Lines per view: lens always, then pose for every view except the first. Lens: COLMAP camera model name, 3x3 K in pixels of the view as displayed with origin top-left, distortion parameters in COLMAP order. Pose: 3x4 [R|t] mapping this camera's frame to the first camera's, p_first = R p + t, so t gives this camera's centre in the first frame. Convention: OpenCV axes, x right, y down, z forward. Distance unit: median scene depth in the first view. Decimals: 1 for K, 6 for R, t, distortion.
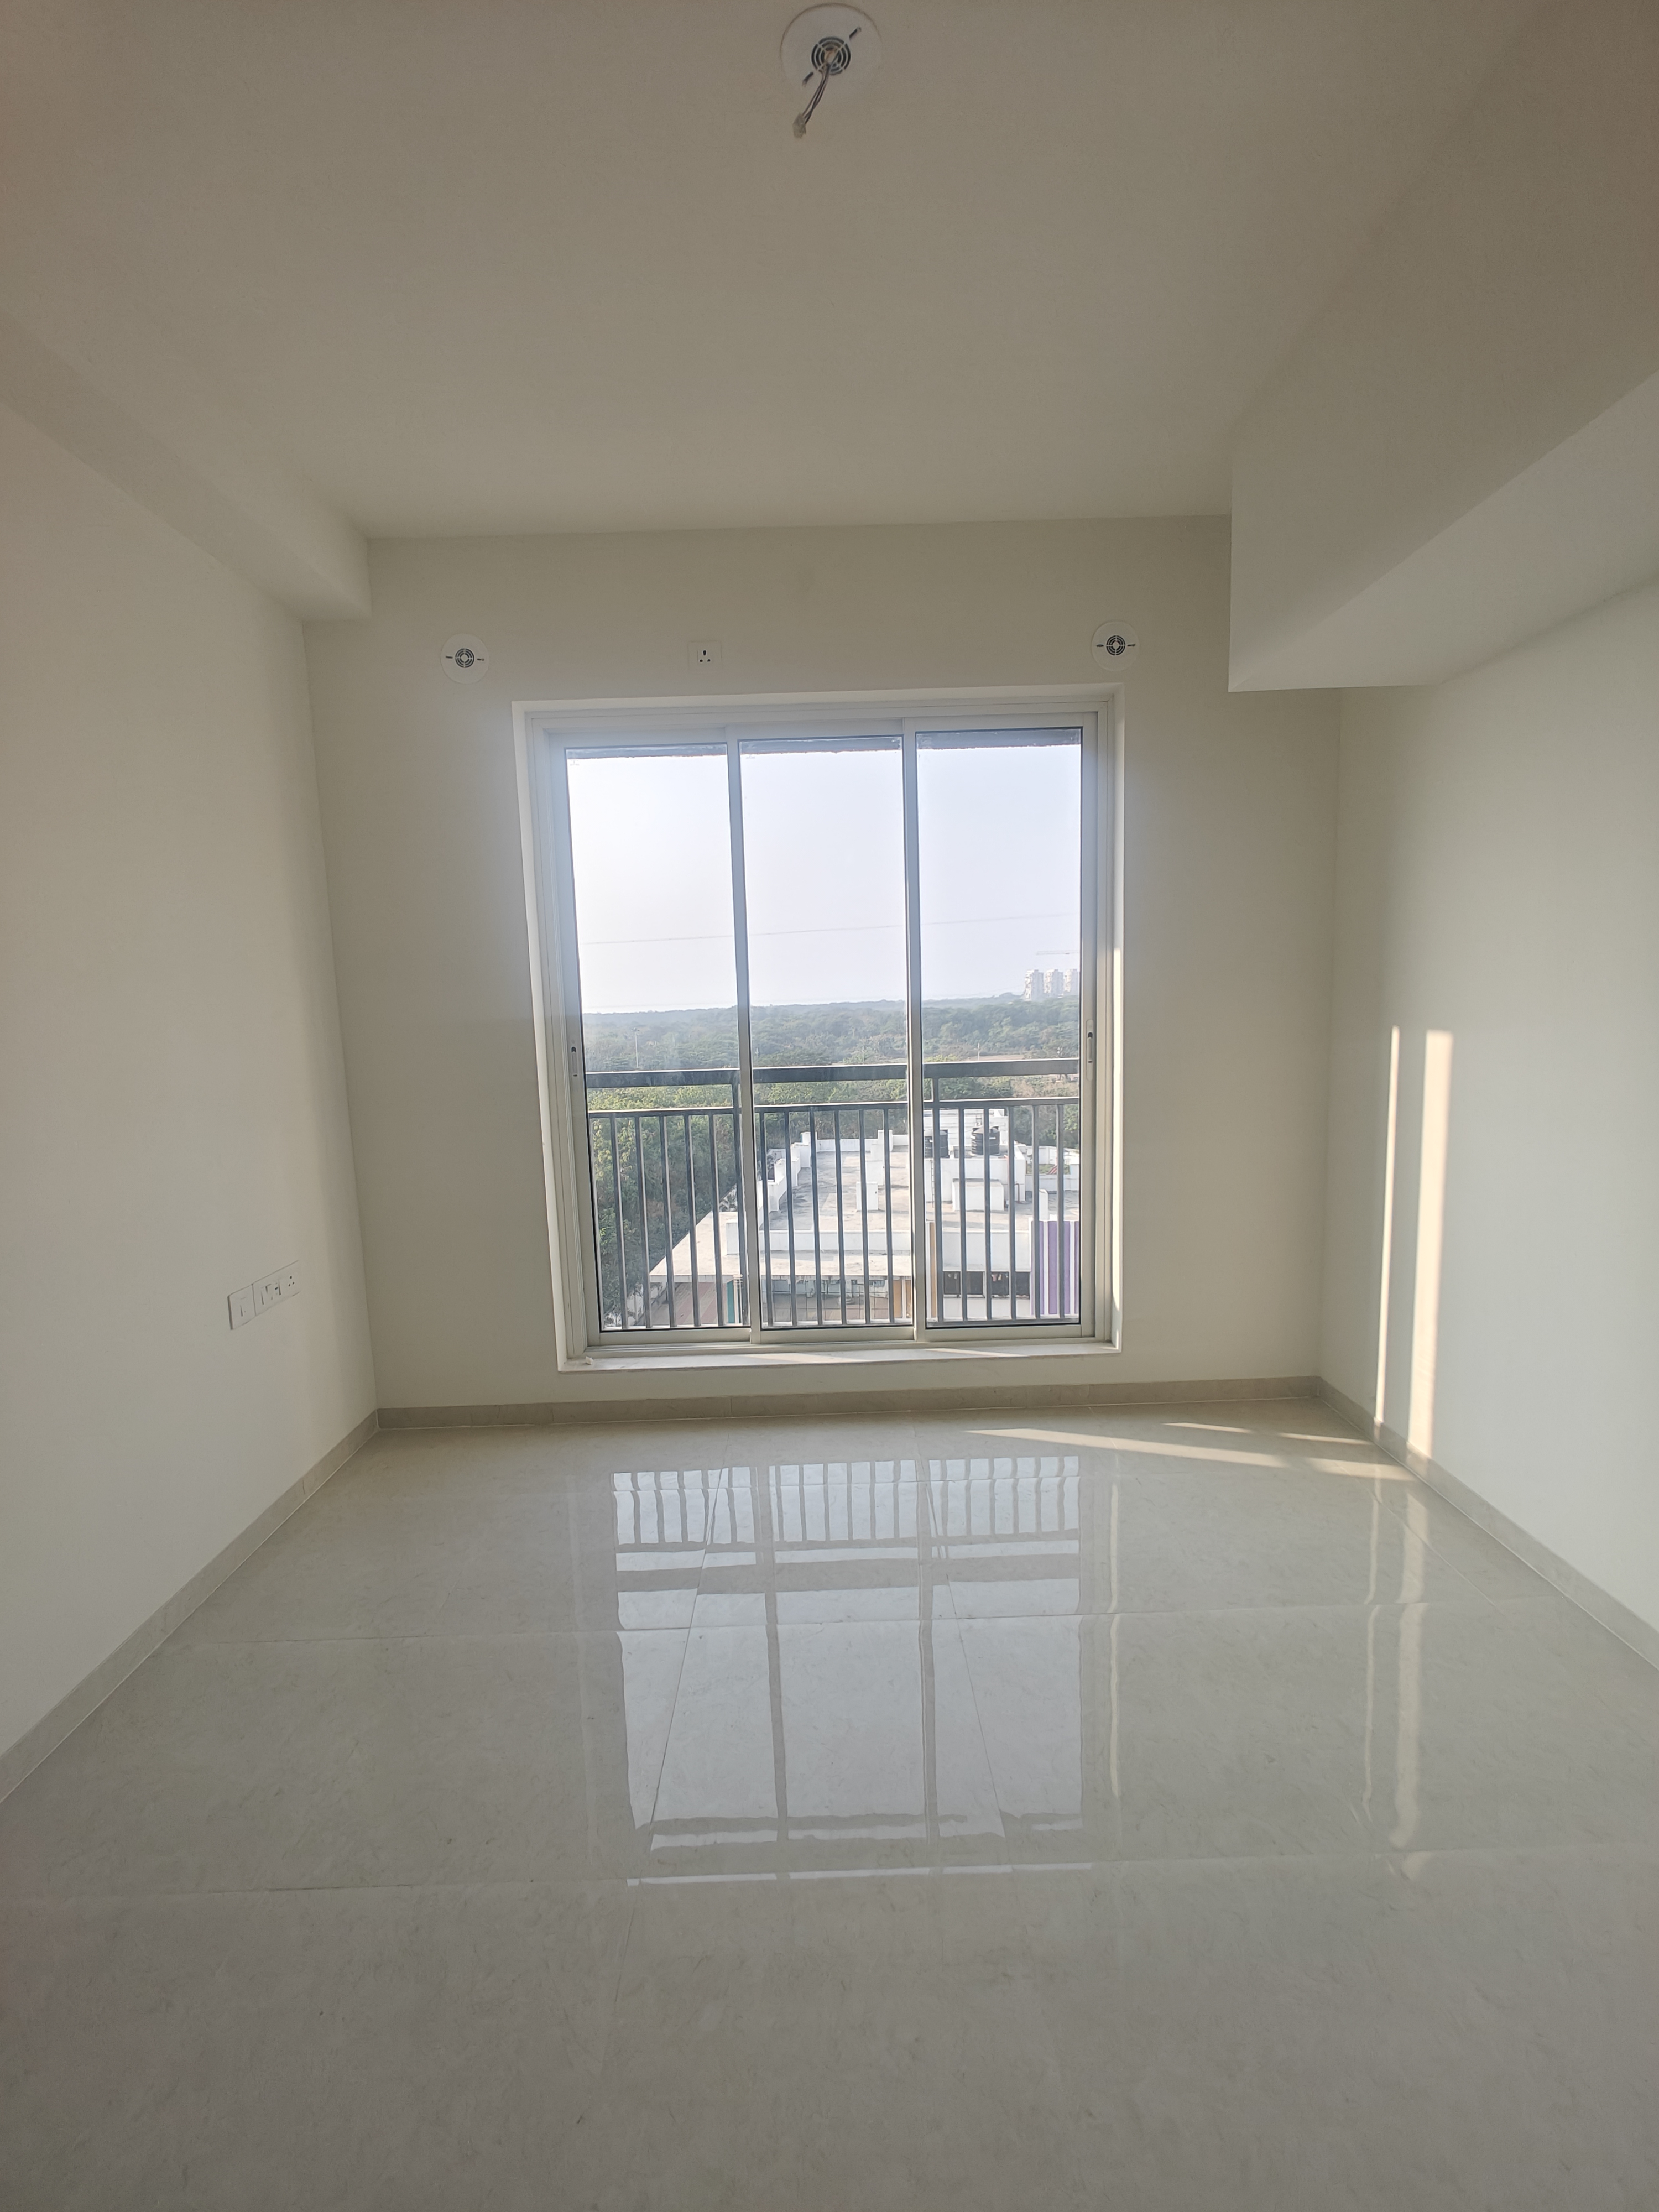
lens RADIAL K [[941.5, 0, 829.5], [0, 941.5, 1106.0], [0, 0, 1]] dist [0.000776, -0.000167]
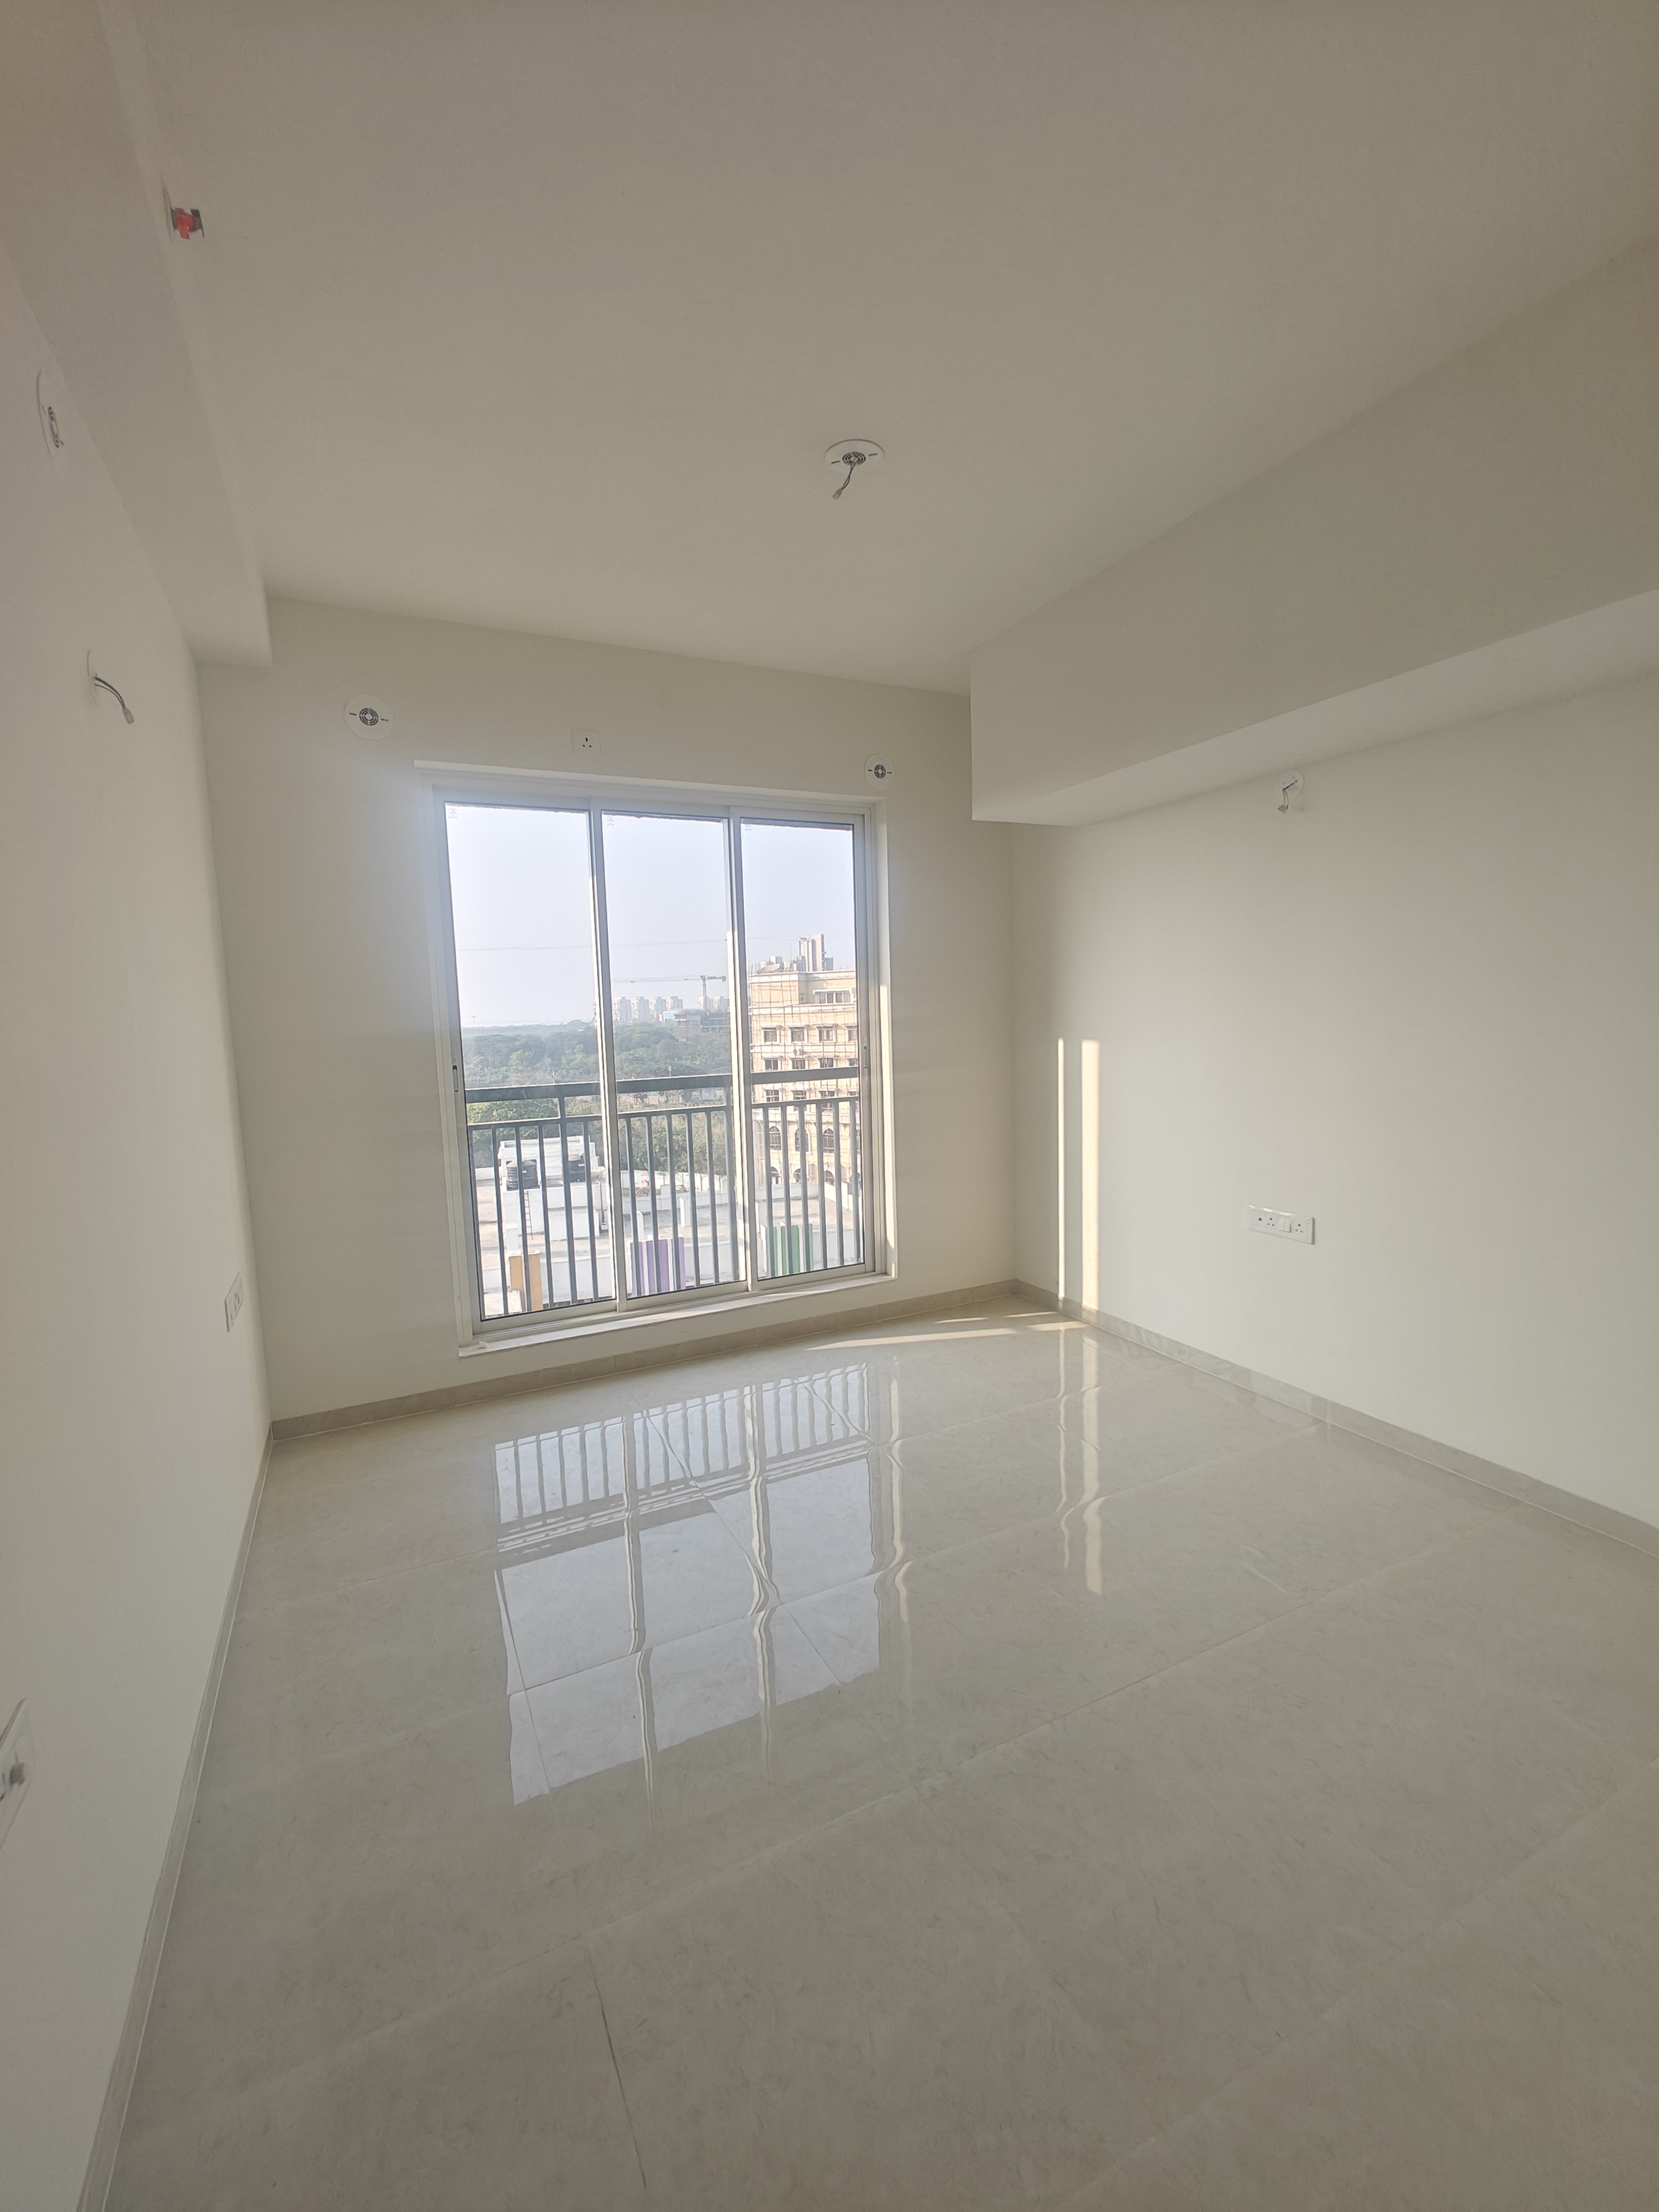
lens RADIAL K [[941.5, 0, 829.5], [0, 941.5, 1106.0], [0, 0, 1]] dist [0.000776, -0.000167]
pose [[0.899253, -0.041137, 0.435490, -0.364656], [0.053417, 0.998444, -0.015987, 0.027224], [-0.434155, 0.037639, 0.900052, -0.199456]]
